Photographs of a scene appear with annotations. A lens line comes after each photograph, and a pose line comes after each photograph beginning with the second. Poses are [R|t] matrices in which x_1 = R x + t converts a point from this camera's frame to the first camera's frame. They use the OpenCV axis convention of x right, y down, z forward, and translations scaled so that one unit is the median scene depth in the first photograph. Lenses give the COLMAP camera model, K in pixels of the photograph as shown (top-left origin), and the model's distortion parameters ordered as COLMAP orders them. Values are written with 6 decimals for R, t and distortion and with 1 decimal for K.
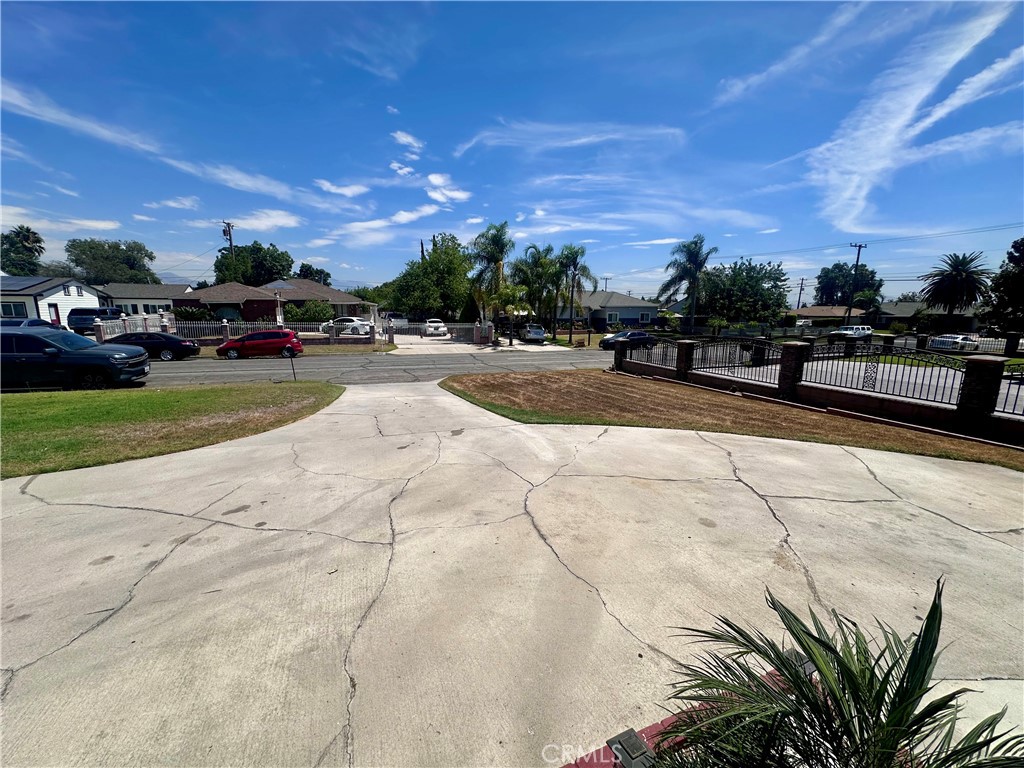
lens RADIAL K [[408.9, 0, 513.1], [0, 408.9, 378.7], [0, 0, 1]] dist [-0.006296, 0.001302]
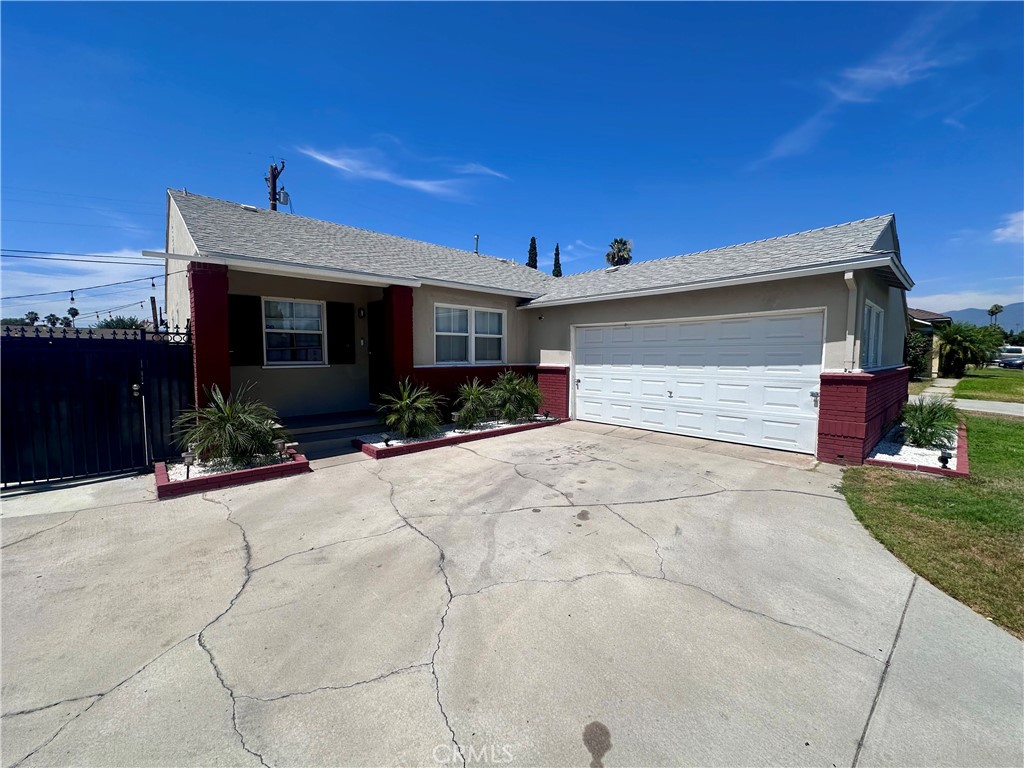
lens RADIAL K [[408.9, 0, 512.8], [0, 408.9, 381.8], [0, 0, 1]] dist [-0.006296, 0.001302]
pose [[-0.944150, 0.014024, -0.329218, -0.130054], [-0.063306, 0.972762, 0.222992, -0.150844], [0.323378, 0.231380, -0.917546, 1.269172]]
